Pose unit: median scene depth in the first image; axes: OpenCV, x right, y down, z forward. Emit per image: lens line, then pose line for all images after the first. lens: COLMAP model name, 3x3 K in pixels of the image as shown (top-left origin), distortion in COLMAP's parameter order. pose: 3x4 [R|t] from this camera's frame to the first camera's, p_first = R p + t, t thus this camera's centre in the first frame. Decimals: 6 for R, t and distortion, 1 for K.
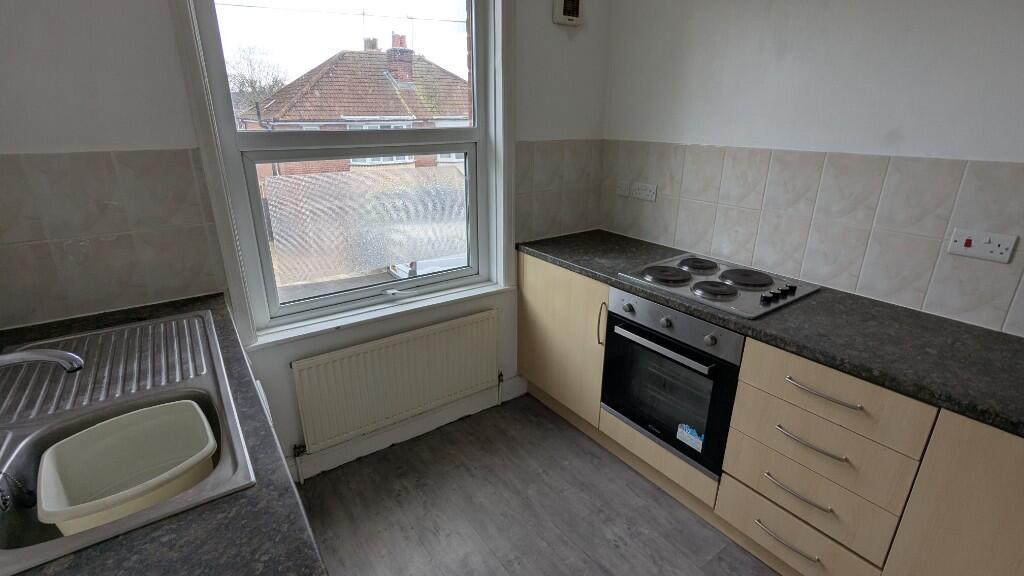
lens RADIAL K [[477.5, 0, 512.0], [0, 477.5, 288.0], [0, 0, 1]] dist [-0.000855, -0.000070]
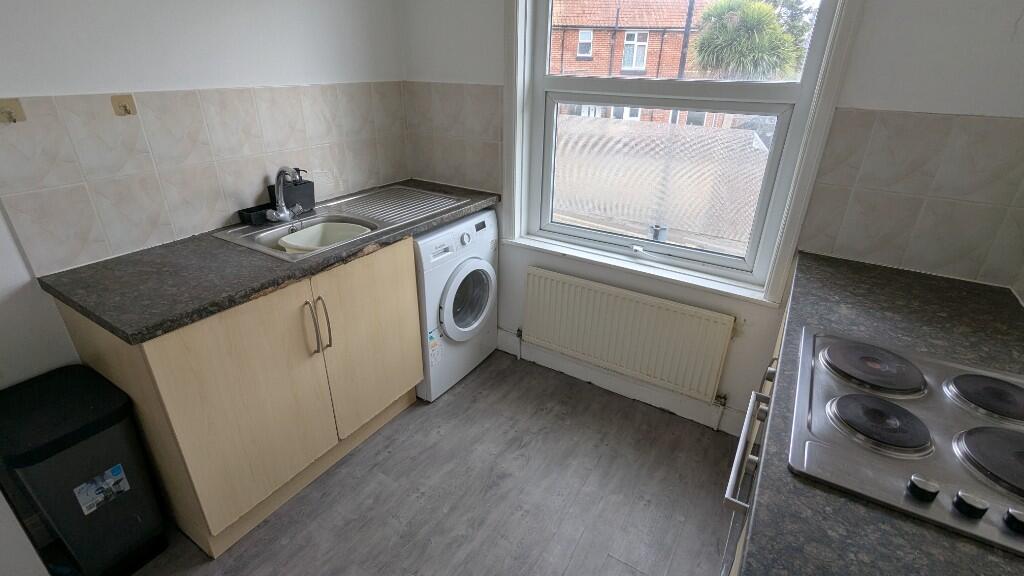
lens RADIAL K [[477.5, 0, 512.0], [0, 477.5, 288.0], [0, 0, 1]] dist [-0.000855, -0.000070]
pose [[0.395070, 0.402152, -0.825950, 0.504726], [-0.331242, 0.900969, 0.280238, -0.110734], [0.856854, 0.162876, 0.489156, 0.305055]]
